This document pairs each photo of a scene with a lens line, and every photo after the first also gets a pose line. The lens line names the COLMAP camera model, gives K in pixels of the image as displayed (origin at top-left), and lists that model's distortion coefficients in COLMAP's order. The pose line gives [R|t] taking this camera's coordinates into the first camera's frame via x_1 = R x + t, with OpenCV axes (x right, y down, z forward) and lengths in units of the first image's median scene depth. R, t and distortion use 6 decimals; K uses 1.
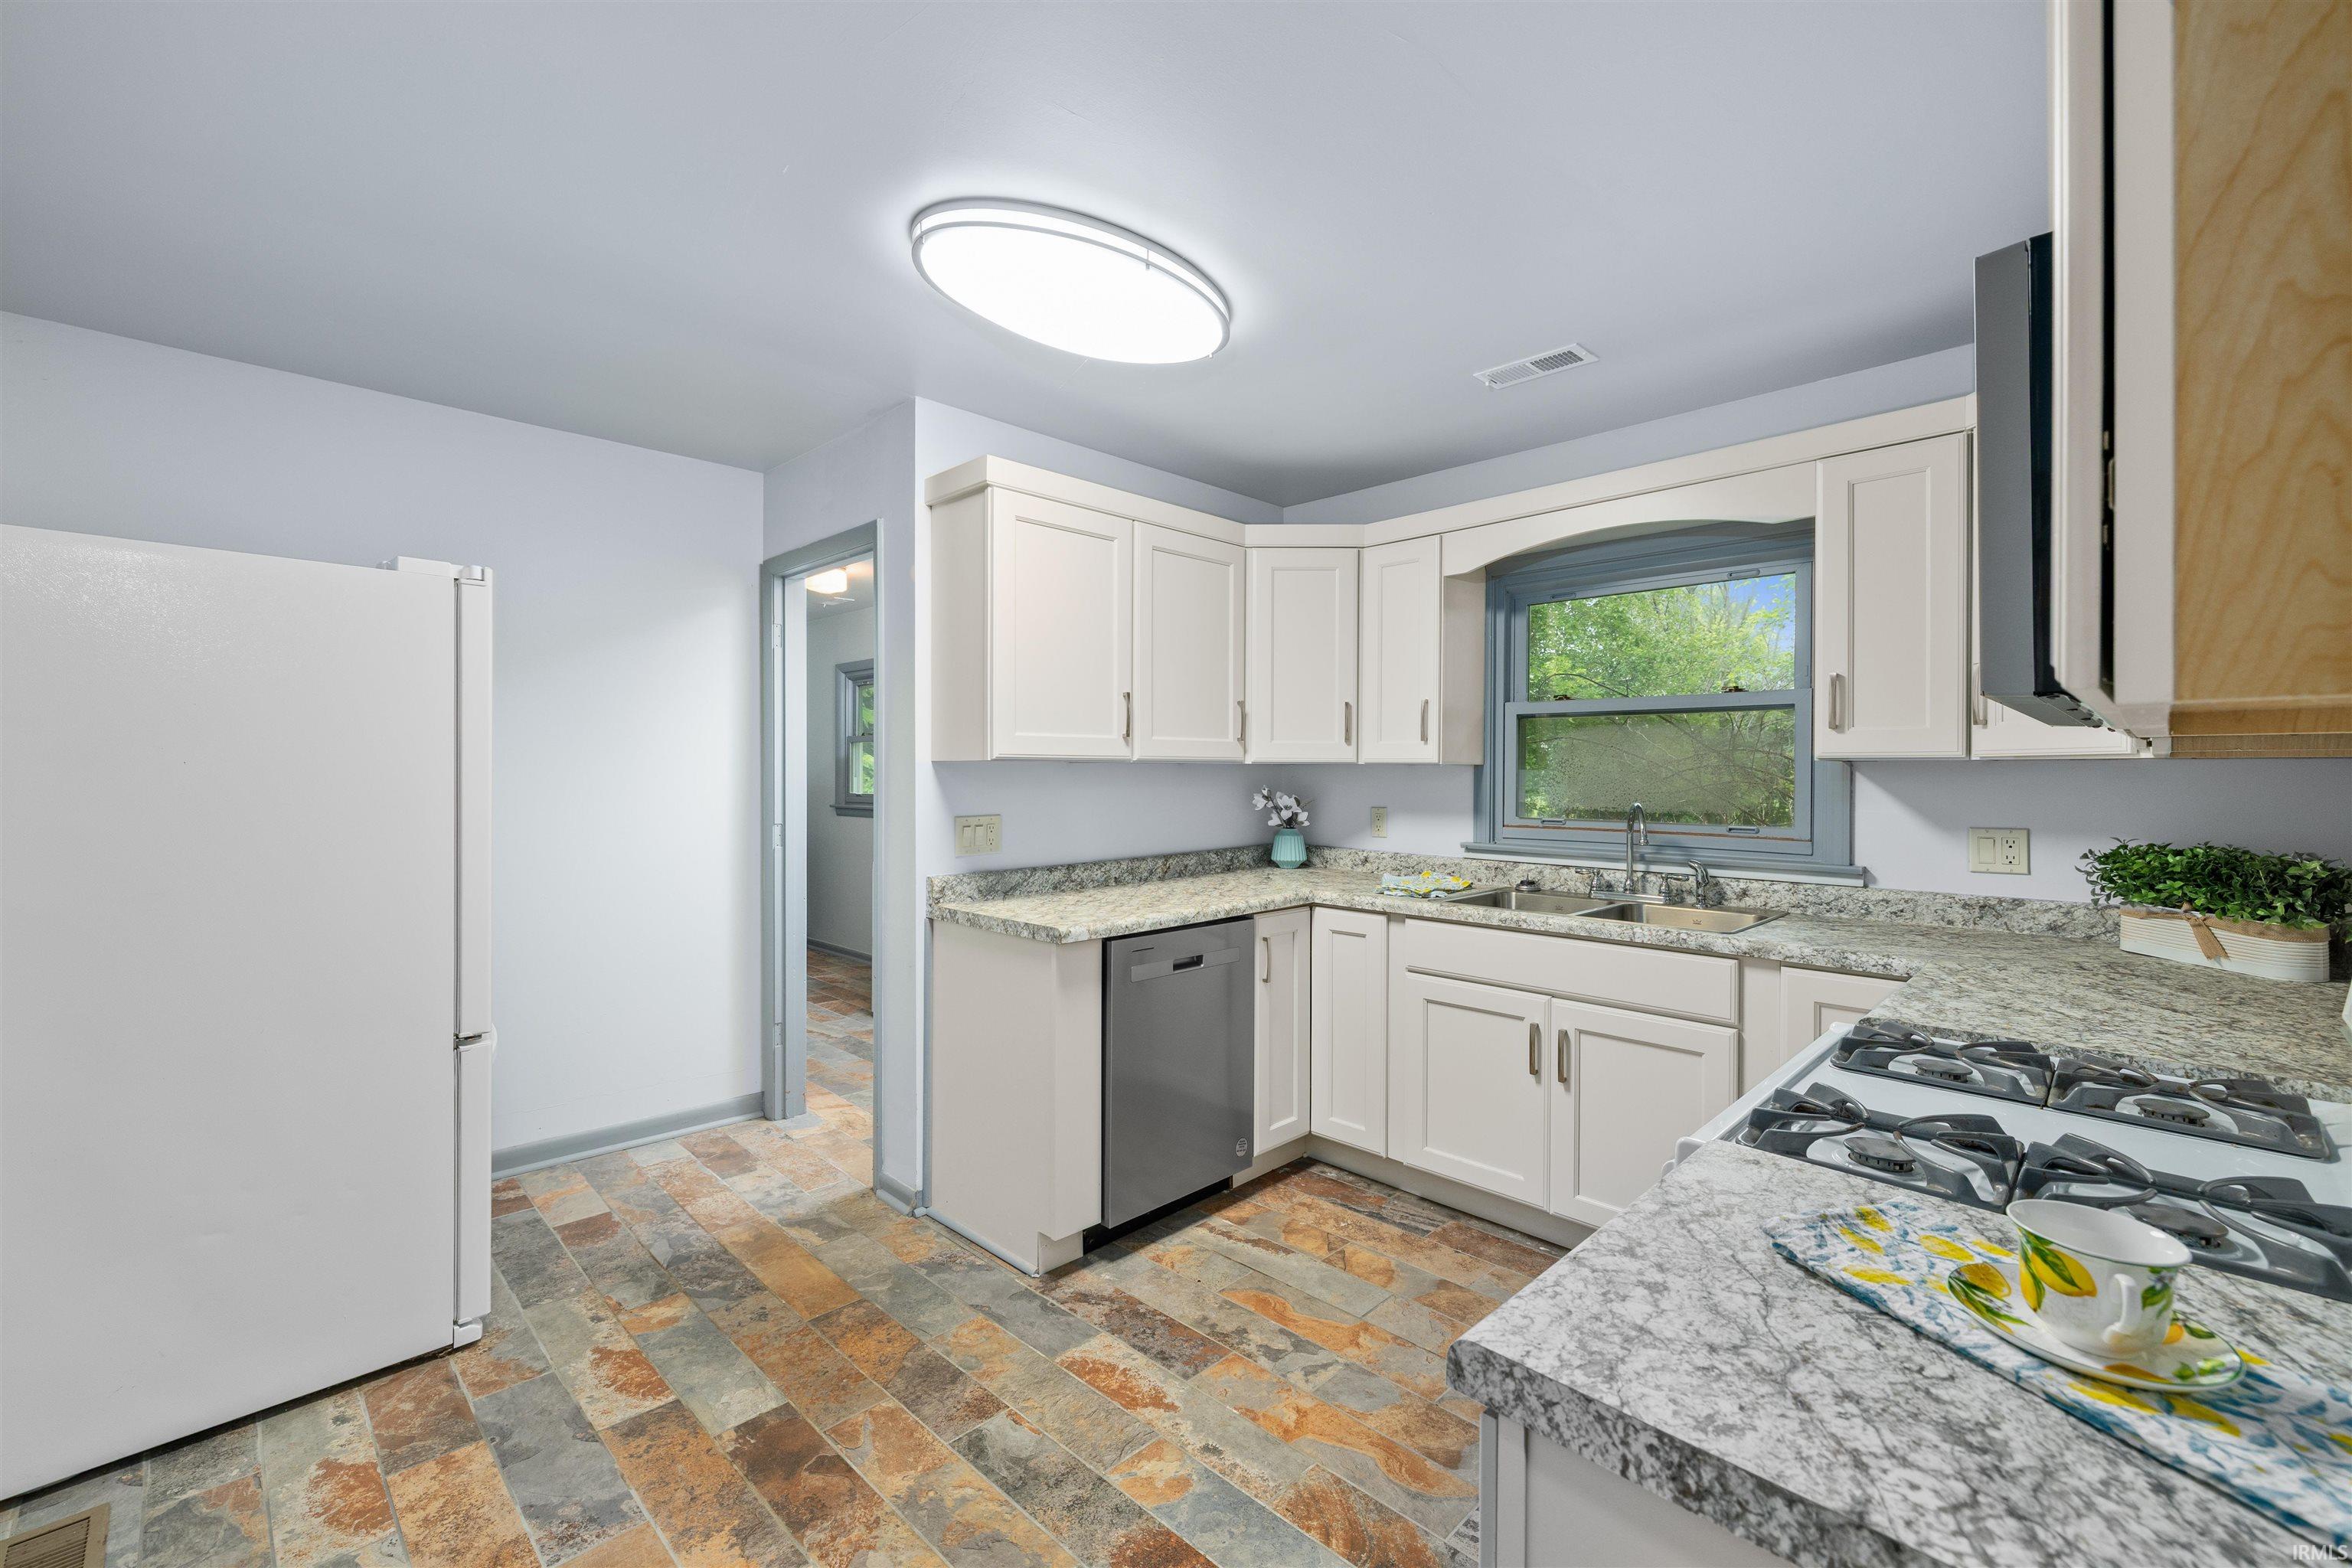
lens RADIAL K [[999.6, 0, 1174.8], [0, 999.6, 774.7], [0, 0, 1]] dist [-0.002387, 0.000671]
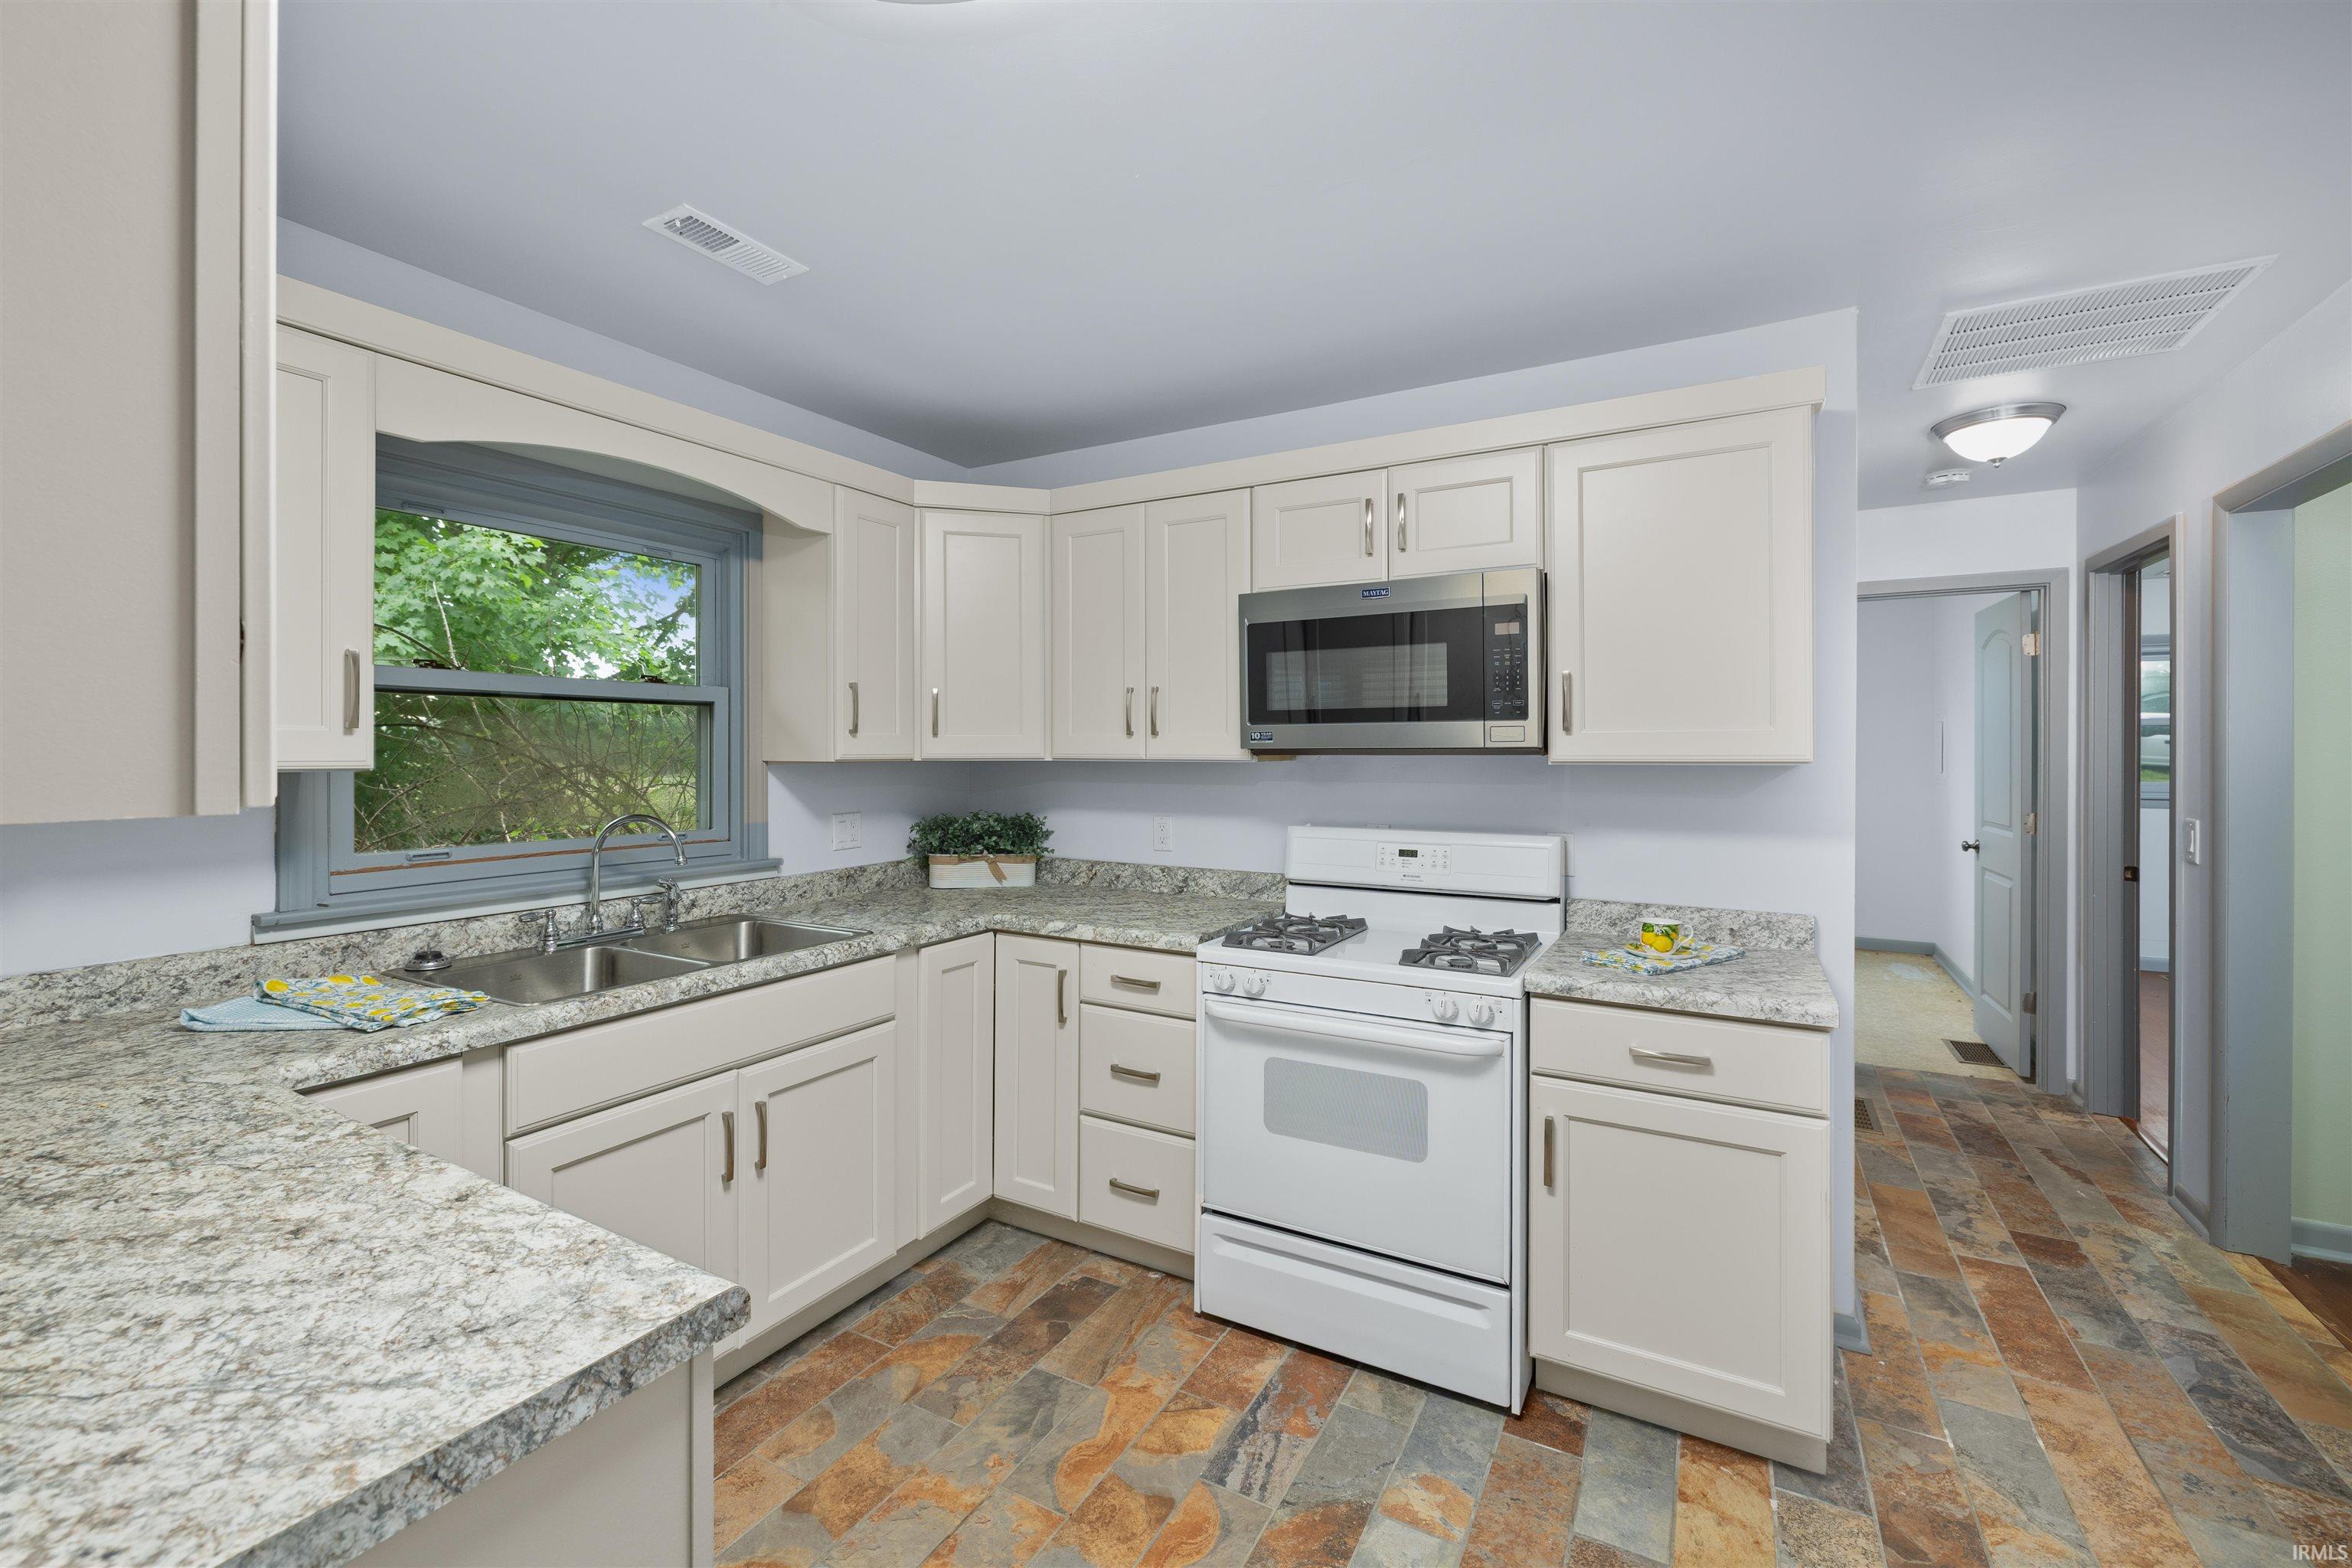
lens RADIAL K [[959.8, 0, 1186.5], [0, 959.8, 749.4], [0, 0, 1]] dist [-0.002236, -0.000277]
pose [[-0.265373, -0.002077, 0.964144, -0.401595], [0.000130, 0.999998, 0.002190, -0.025899], [-0.964146, 0.000706, -0.265372, 0.796351]]
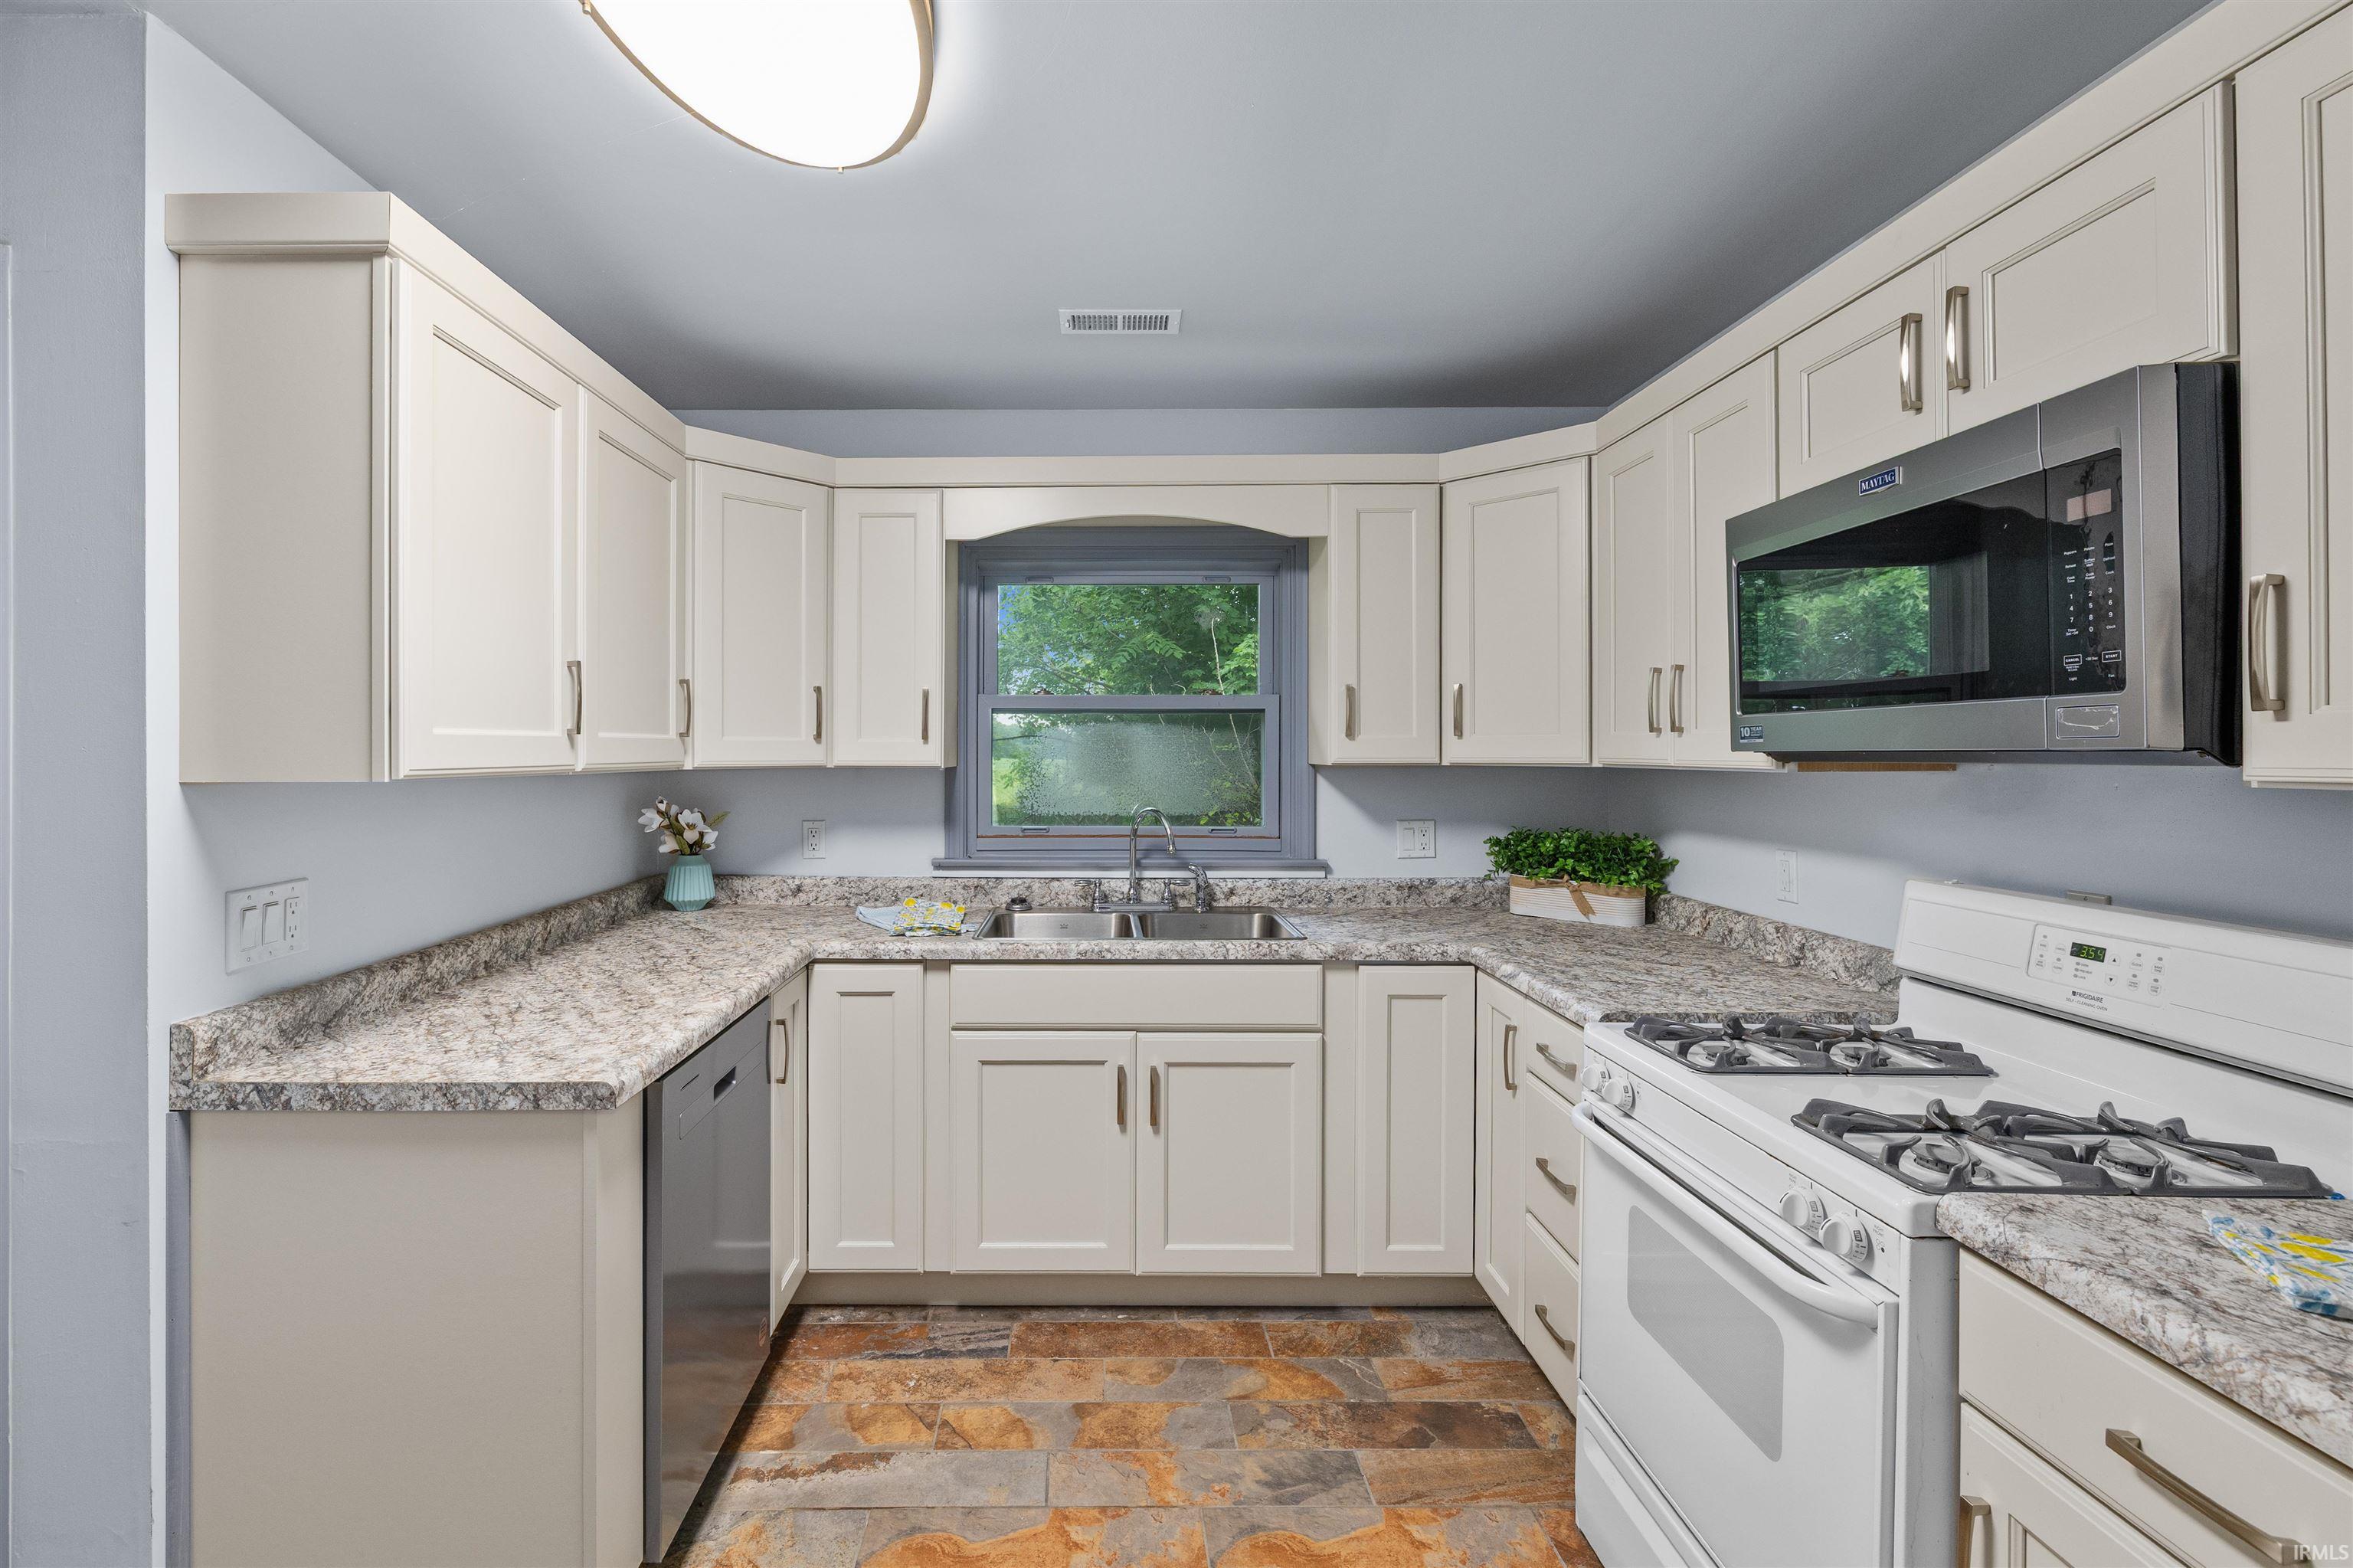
lens RADIAL K [[1065.5, 0, 1115.1], [0, 1065.5, 749.3], [0, 0, 1]] dist [-0.002660, -0.000389]
pose [[0.702914, -0.002168, 0.711271, -0.289420], [0.004507, 0.999989, -0.001406, -0.026808], [-0.711260, 0.004194, 0.702916, 0.317337]]
